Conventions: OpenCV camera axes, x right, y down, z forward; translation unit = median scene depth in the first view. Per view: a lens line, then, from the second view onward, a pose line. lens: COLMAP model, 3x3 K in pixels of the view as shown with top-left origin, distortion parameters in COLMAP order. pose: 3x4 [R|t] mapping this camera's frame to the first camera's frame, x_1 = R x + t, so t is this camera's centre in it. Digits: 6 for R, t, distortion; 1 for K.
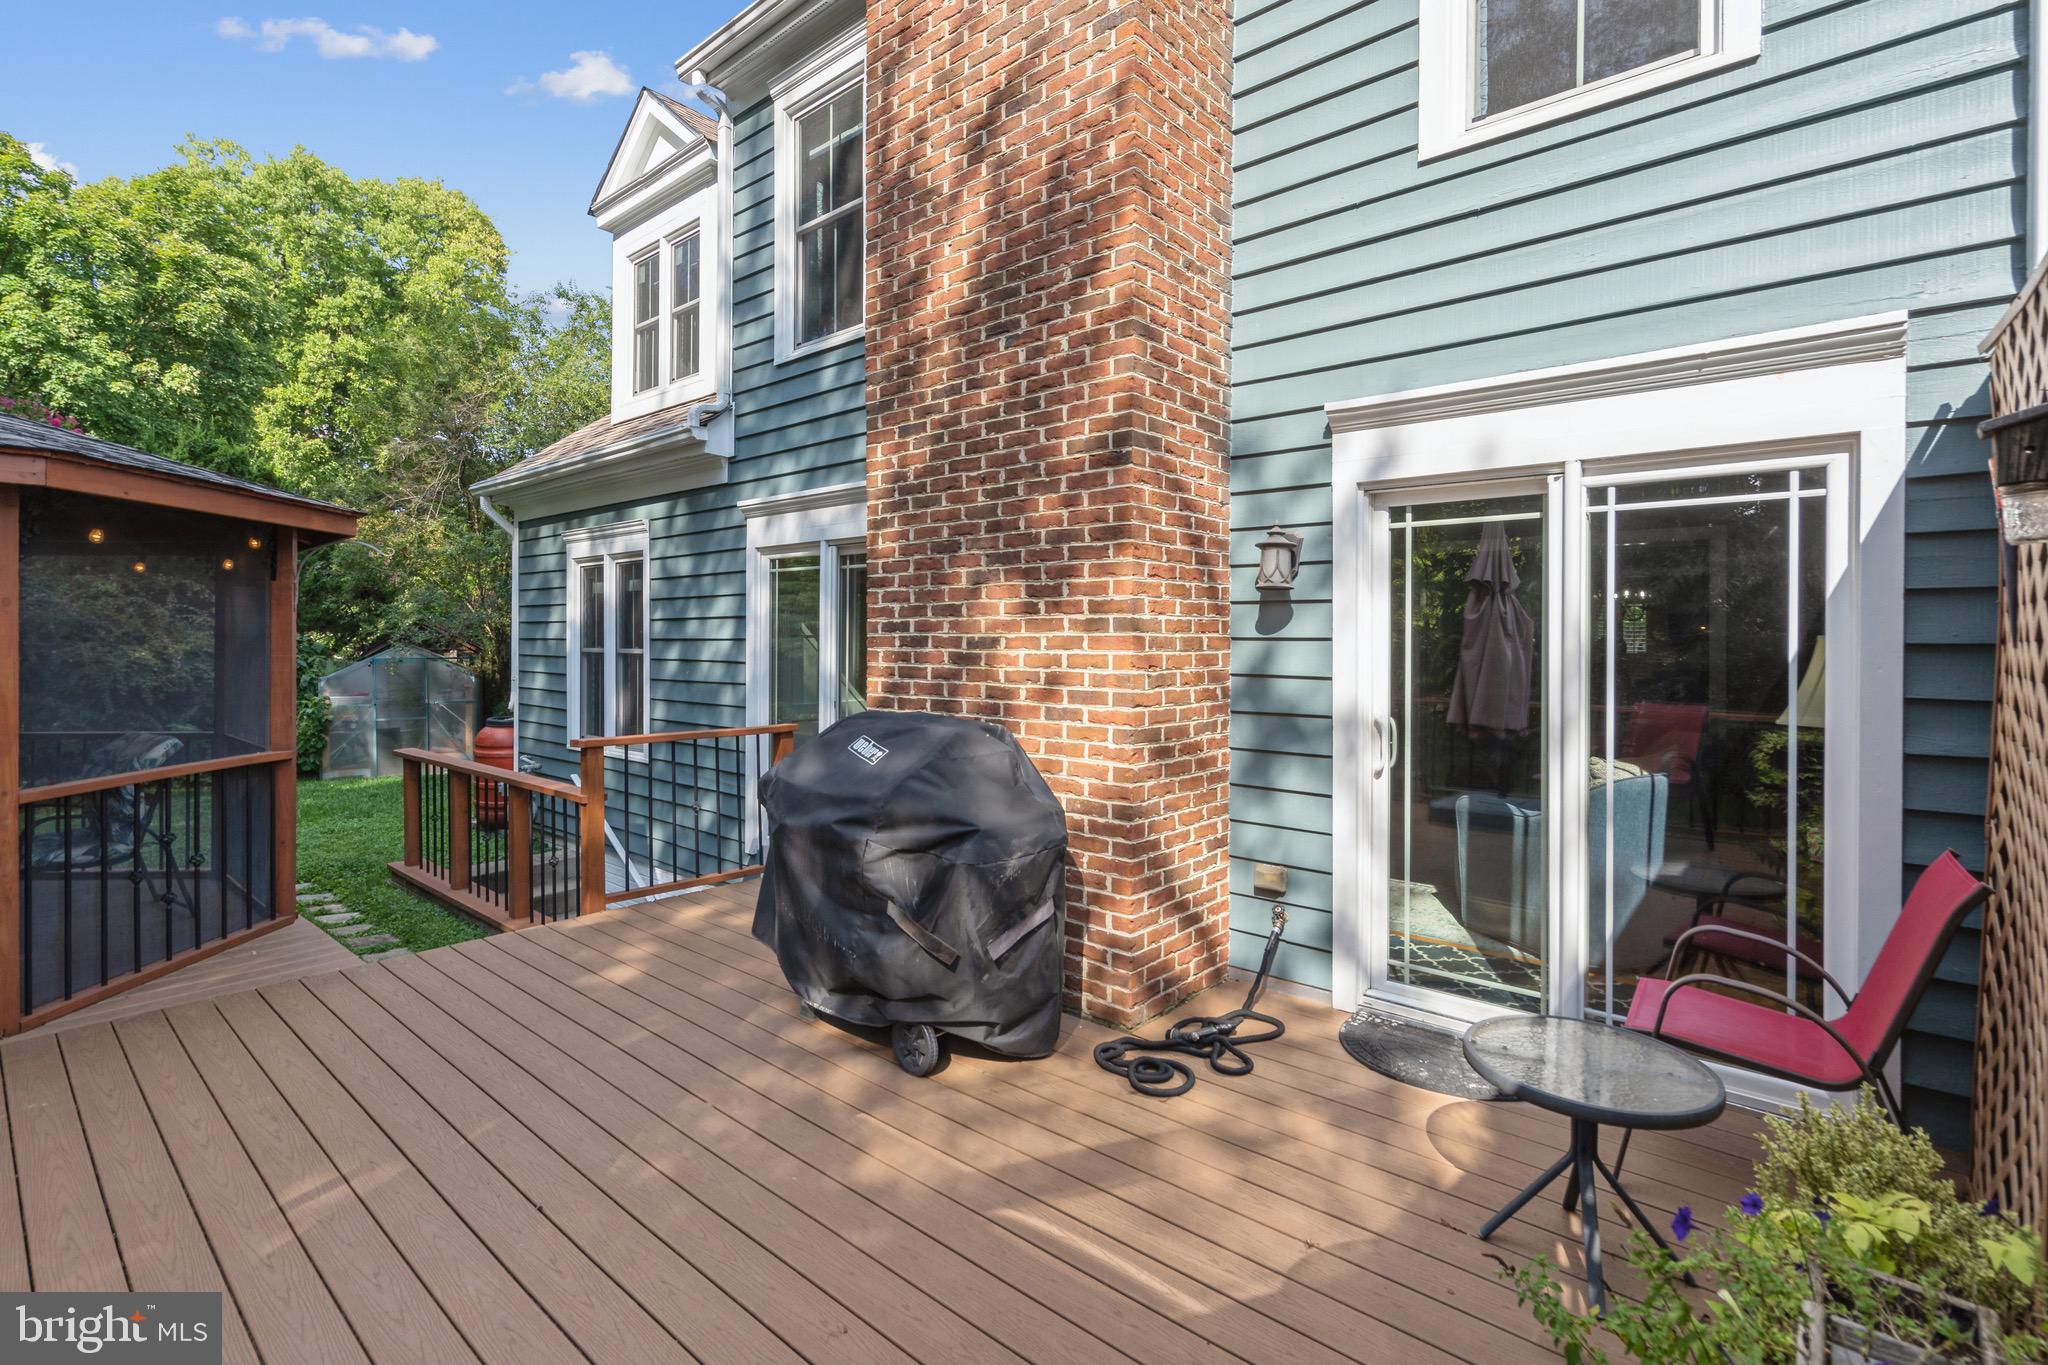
lens RADIAL K [[974.5, 0, 1015.7], [0, 974.5, 644.0], [0, 0, 1]] dist [-0.006074, 0.001690]
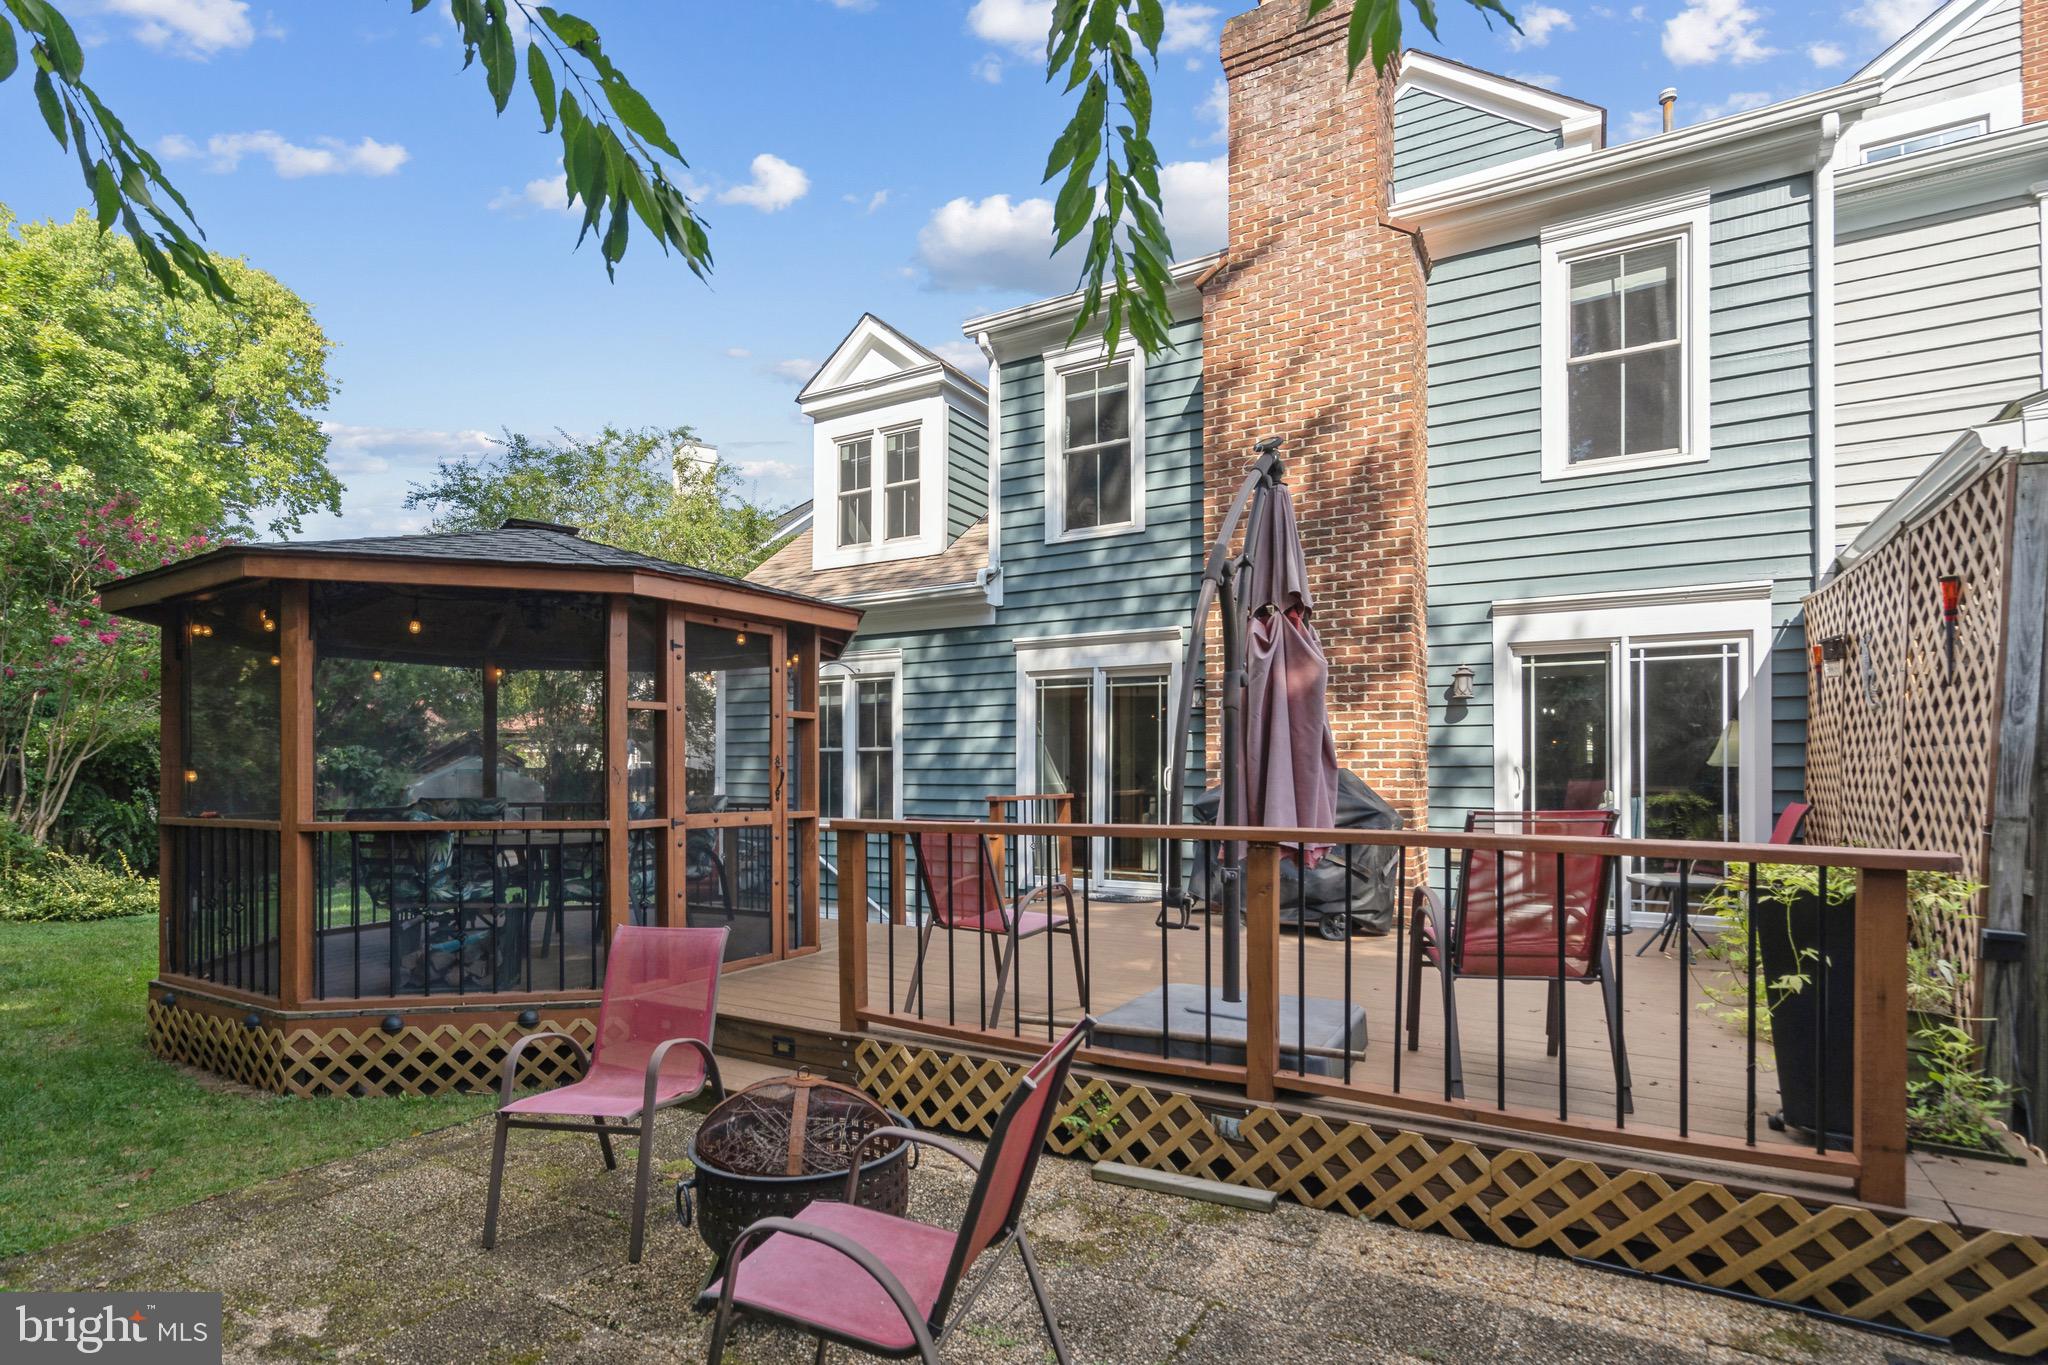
lens RADIAL K [[1045.8, 0, 981.9], [0, 1045.8, 771.9], [0, 0, 1]] dist [-0.009373, 0.004217]
pose [[0.984655, -0.003147, 0.174486, -0.951718], [0.004043, 0.999980, -0.004777, 0.086852], [-0.174467, 0.005409, 0.984648, -0.776028]]
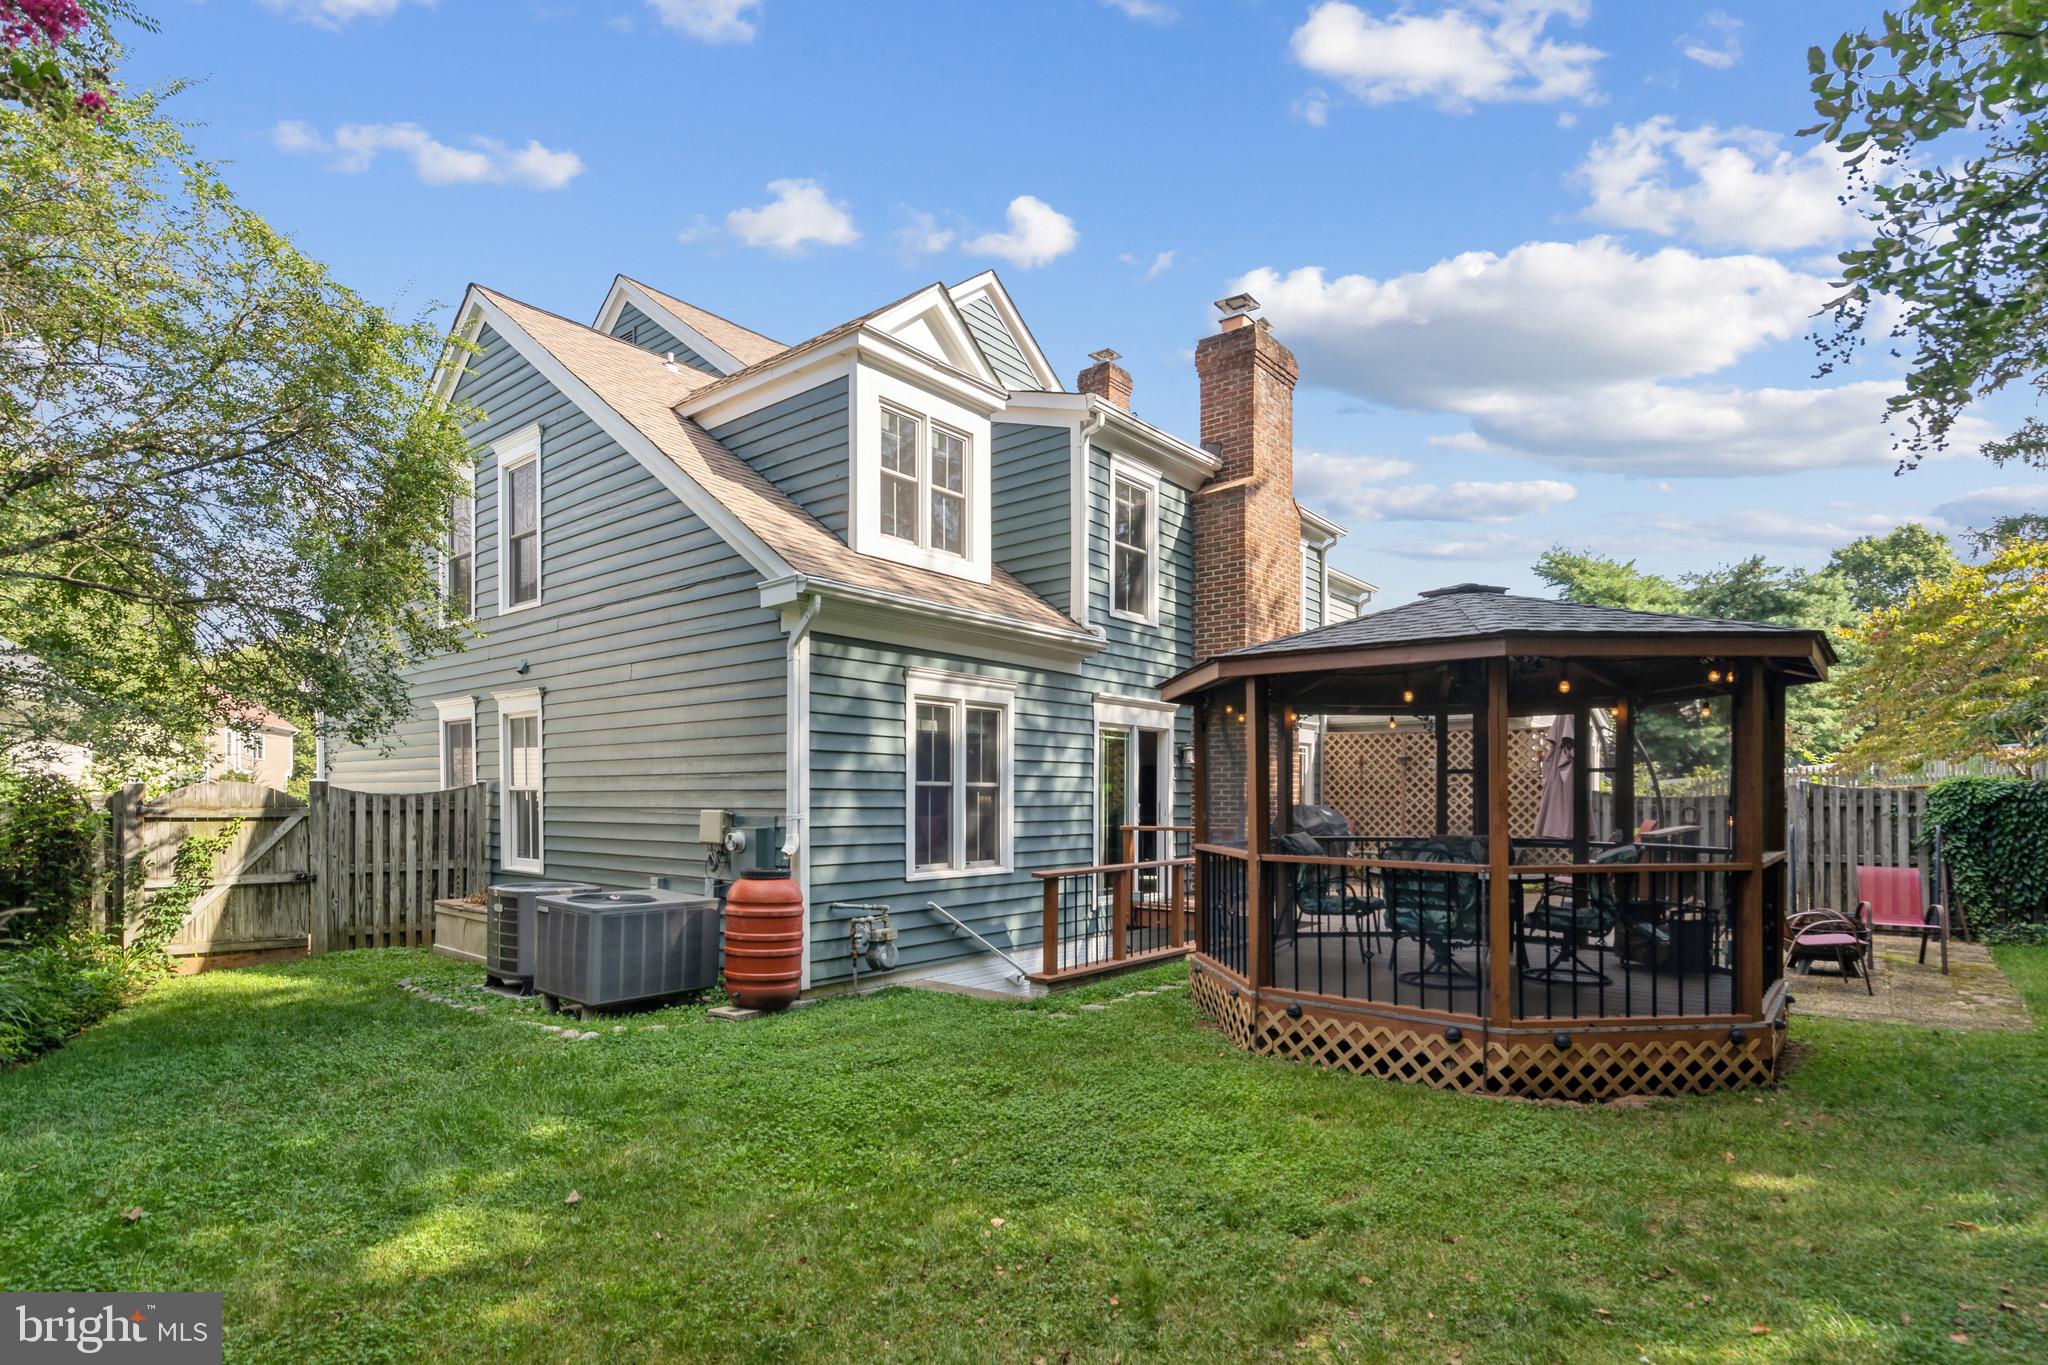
lens RADIAL K [[1015.5, 0, 1024.9], [0, 1015.5, 808.1], [0, 0, 1]] dist [-0.005266, -0.000231]
pose [[-0.047379, -0.012438, 0.998800, -3.136275], [0.003838, 0.999913, 0.012634, 0.039234], [-0.998870, 0.004432, -0.047327, 1.927032]]
